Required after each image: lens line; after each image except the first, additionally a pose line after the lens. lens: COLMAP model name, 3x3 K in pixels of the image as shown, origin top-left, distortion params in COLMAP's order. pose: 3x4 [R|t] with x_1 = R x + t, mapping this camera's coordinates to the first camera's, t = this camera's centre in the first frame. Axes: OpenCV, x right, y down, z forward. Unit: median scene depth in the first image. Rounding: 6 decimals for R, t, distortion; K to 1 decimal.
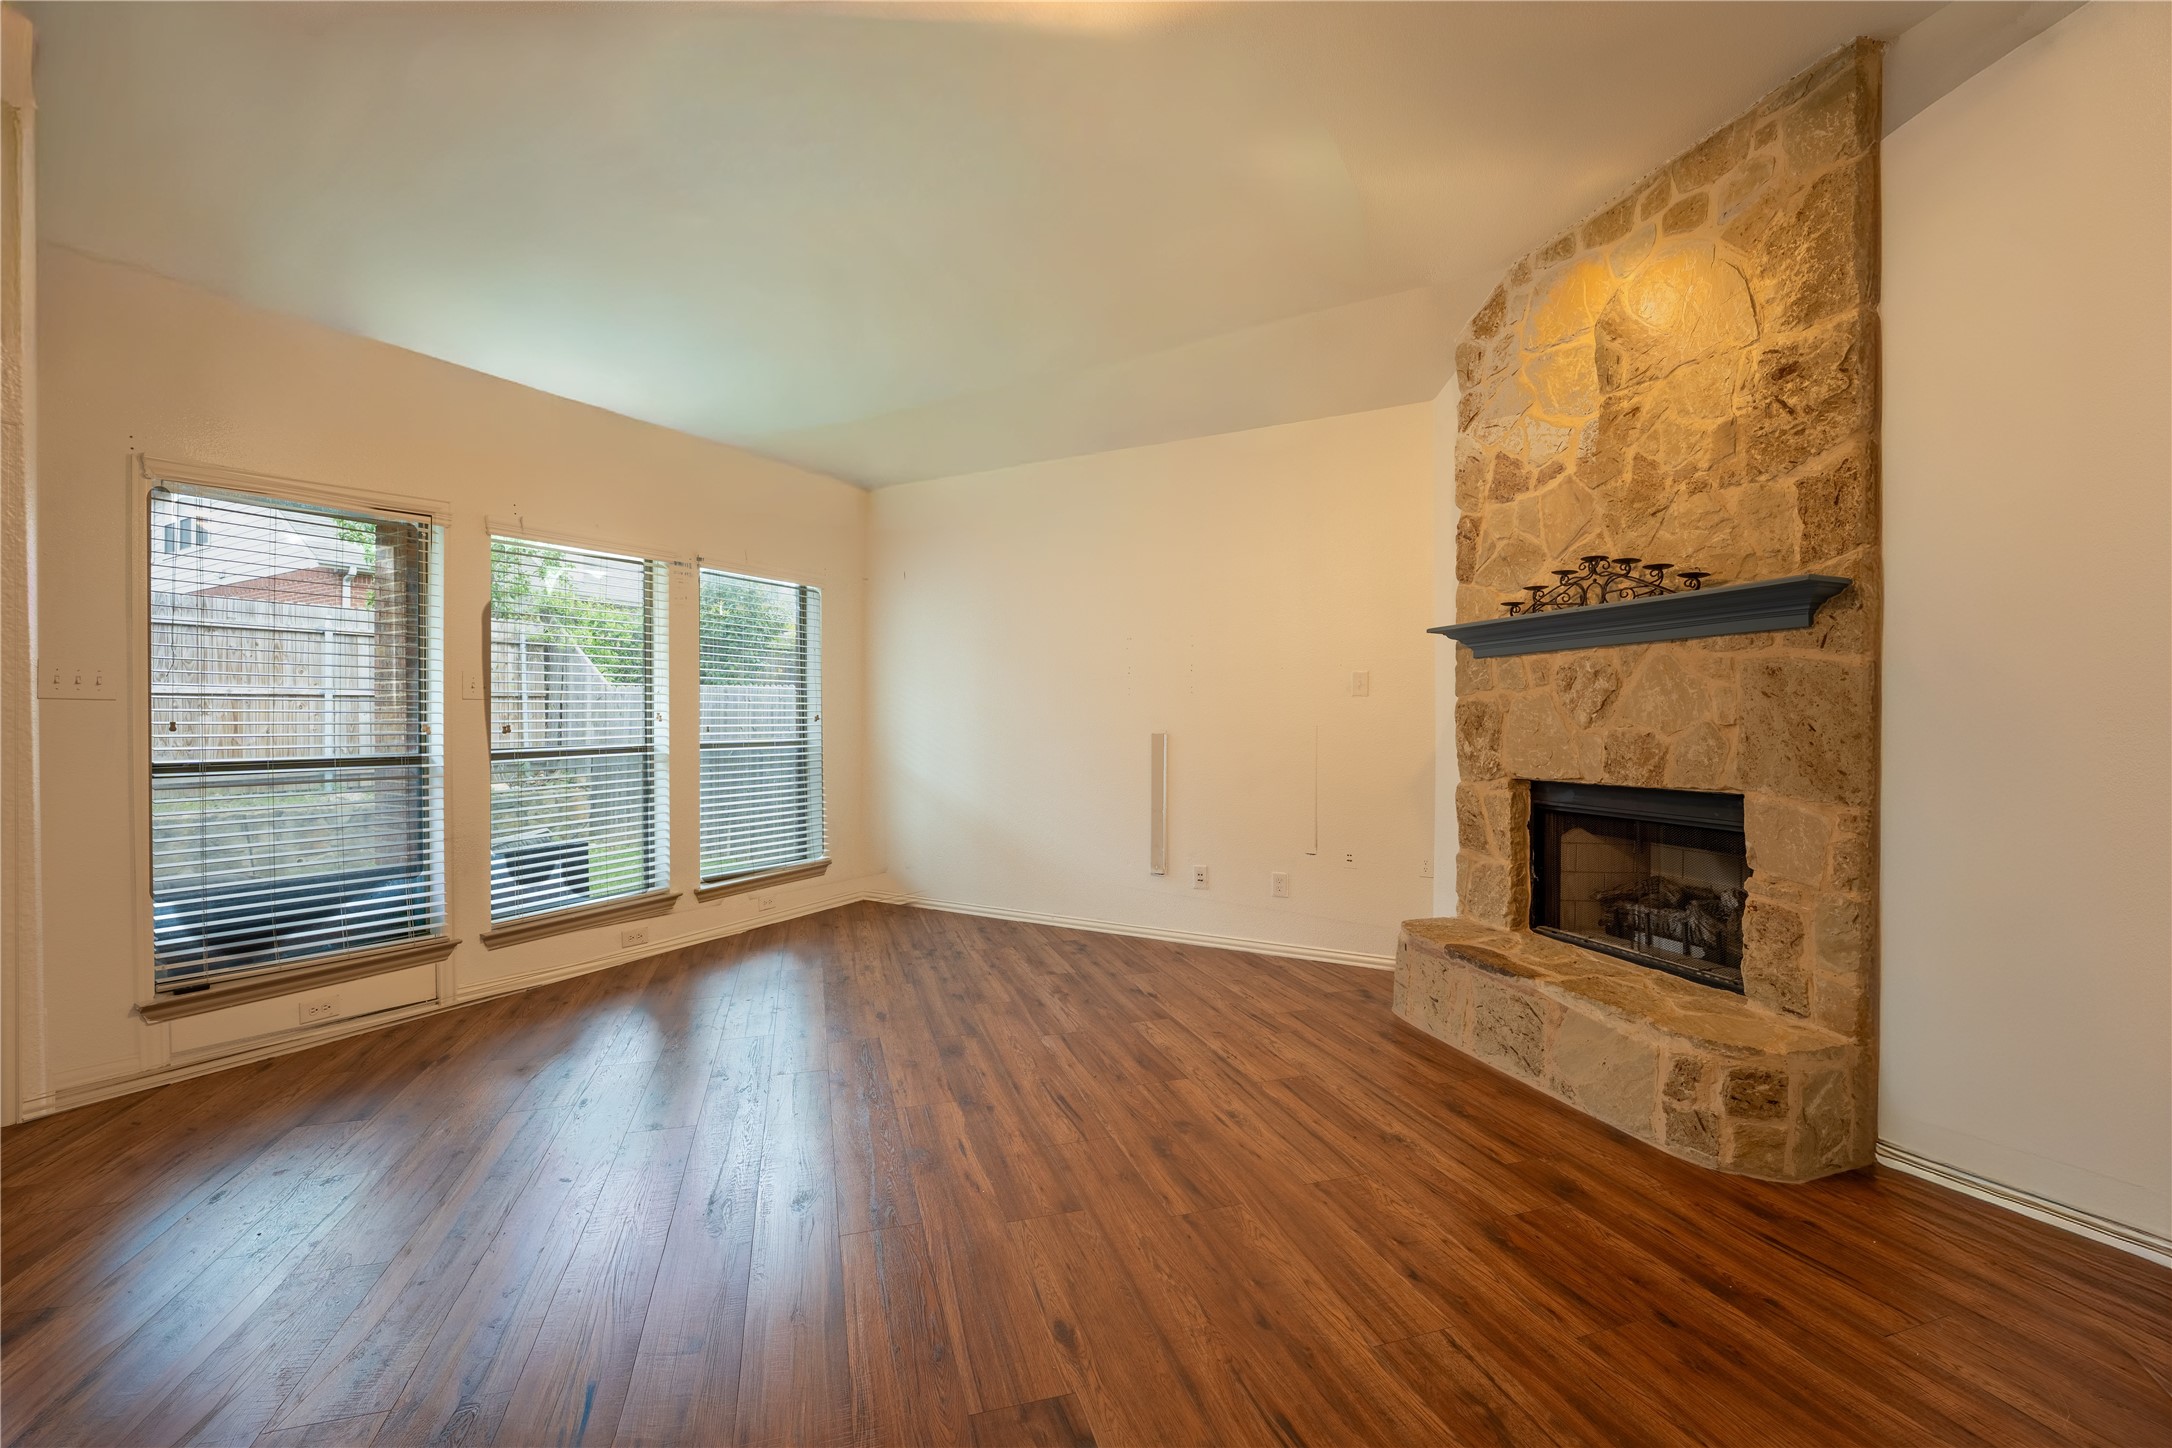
lens RADIAL K [[879.4, 0, 1072.3], [0, 879.4, 723.7], [0, 0, 1]] dist [-0.023142, 0.000048]
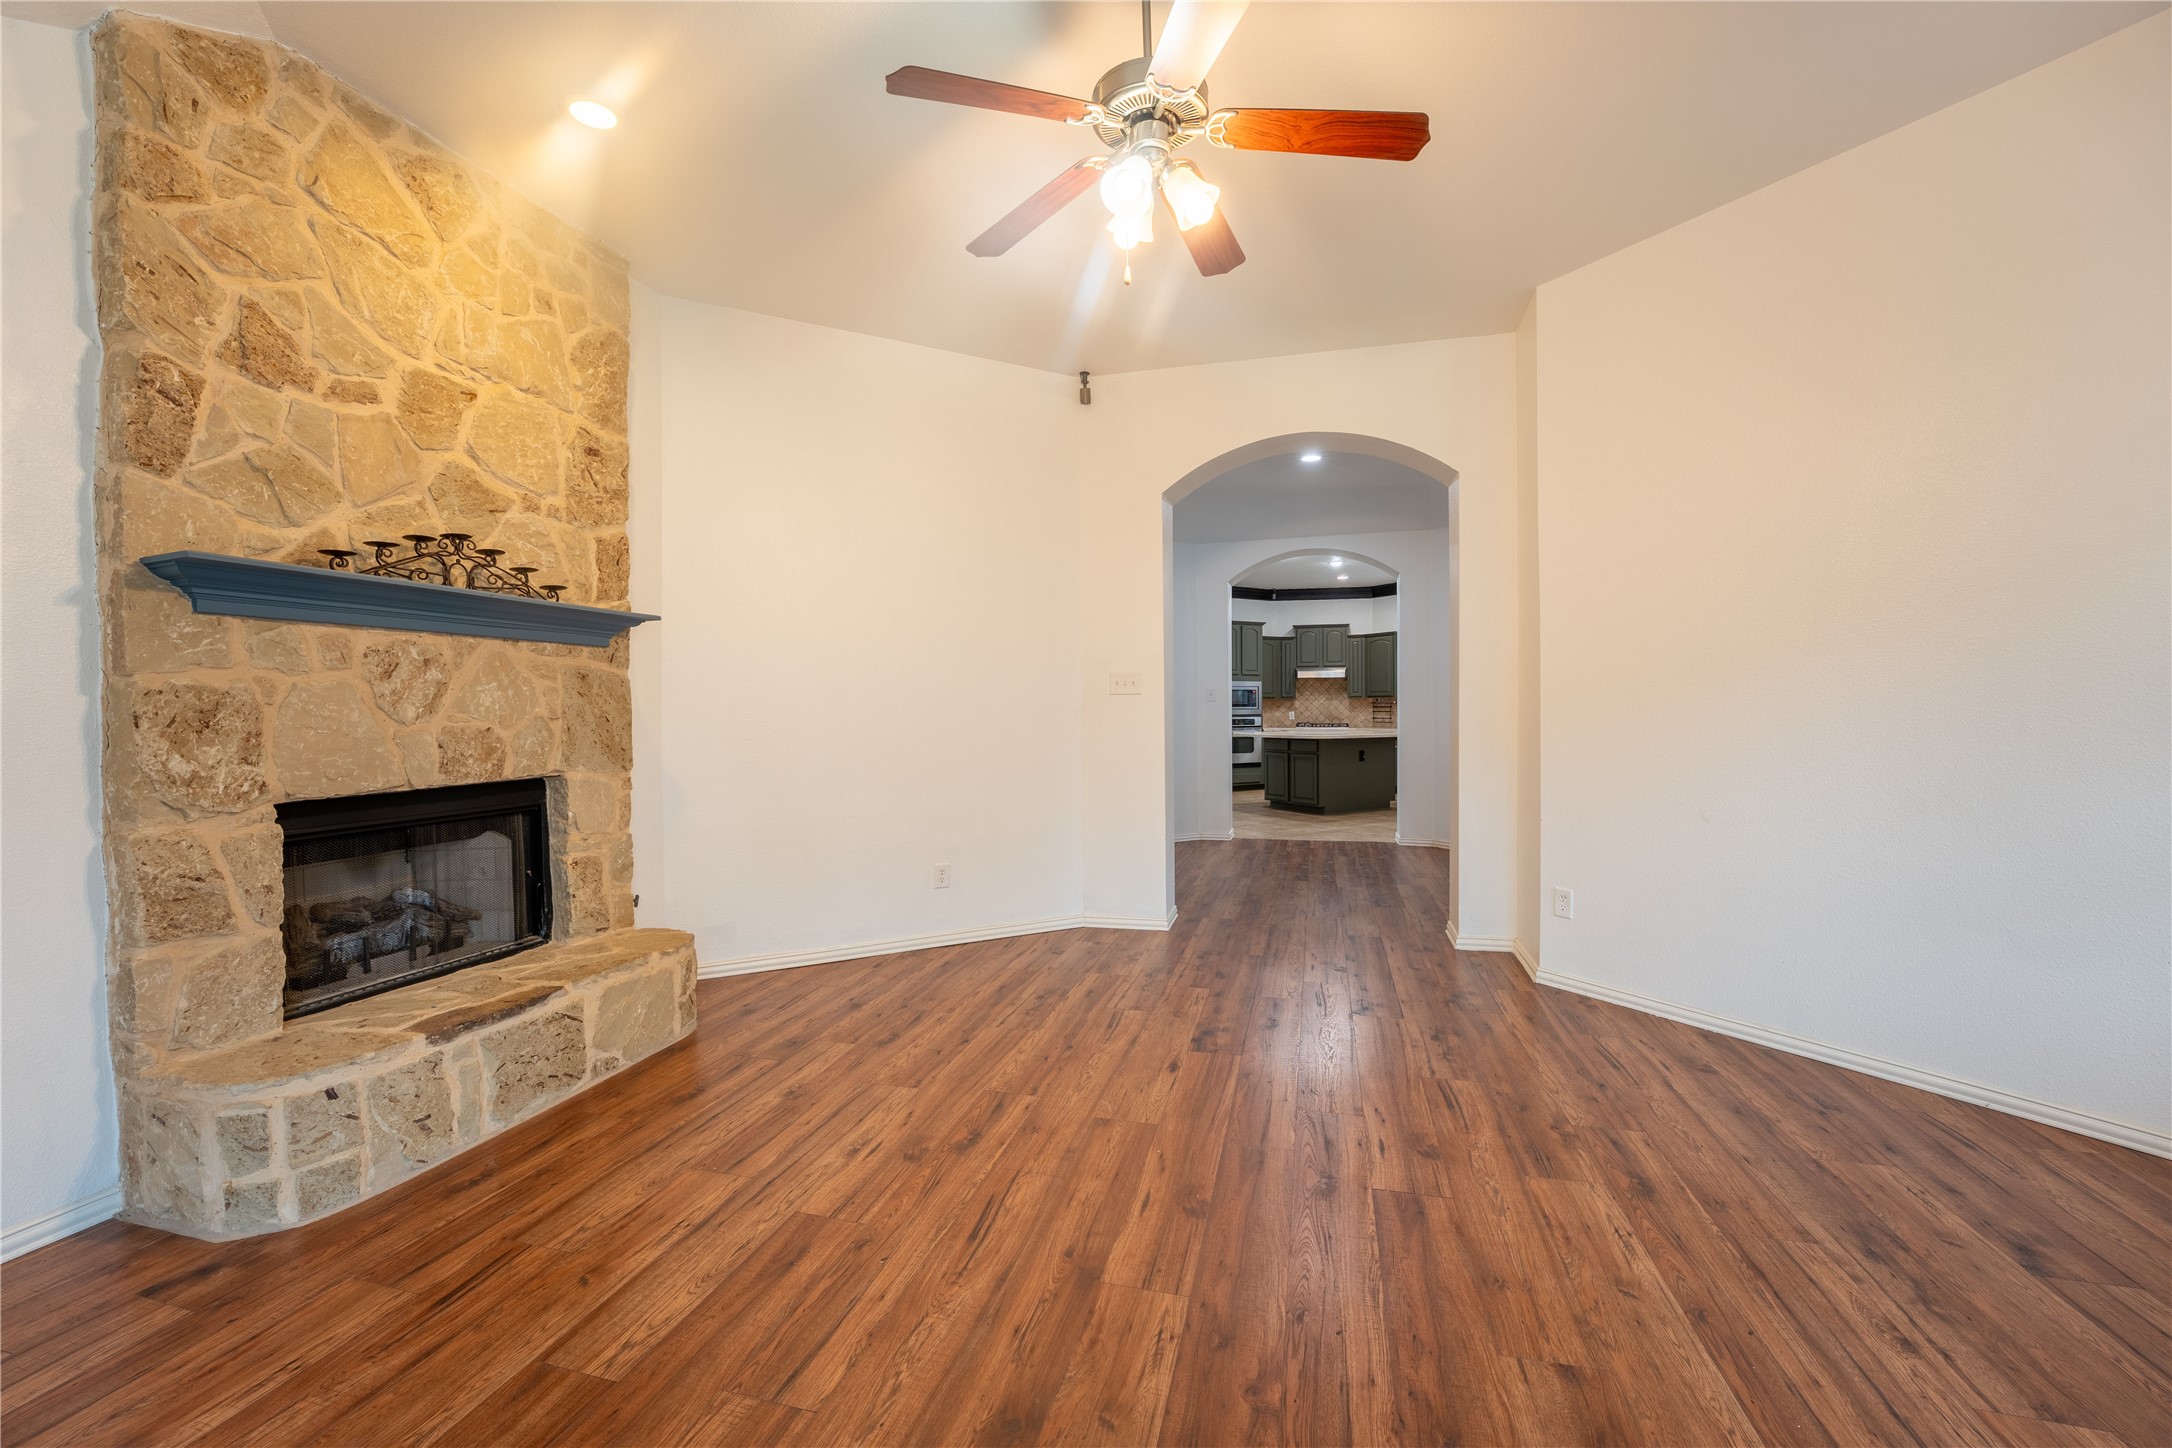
lens RADIAL K [[872.6, 0, 1079.3], [0, 872.6, 721.6], [0, 0, 1]] dist [-0.000651, 0.000079]
pose [[-0.845668, -0.002311, 0.533704, -0.441155], [0.007953, 0.999825, 0.016932, -0.007854], [-0.533649, 0.018564, -0.845502, 1.456756]]
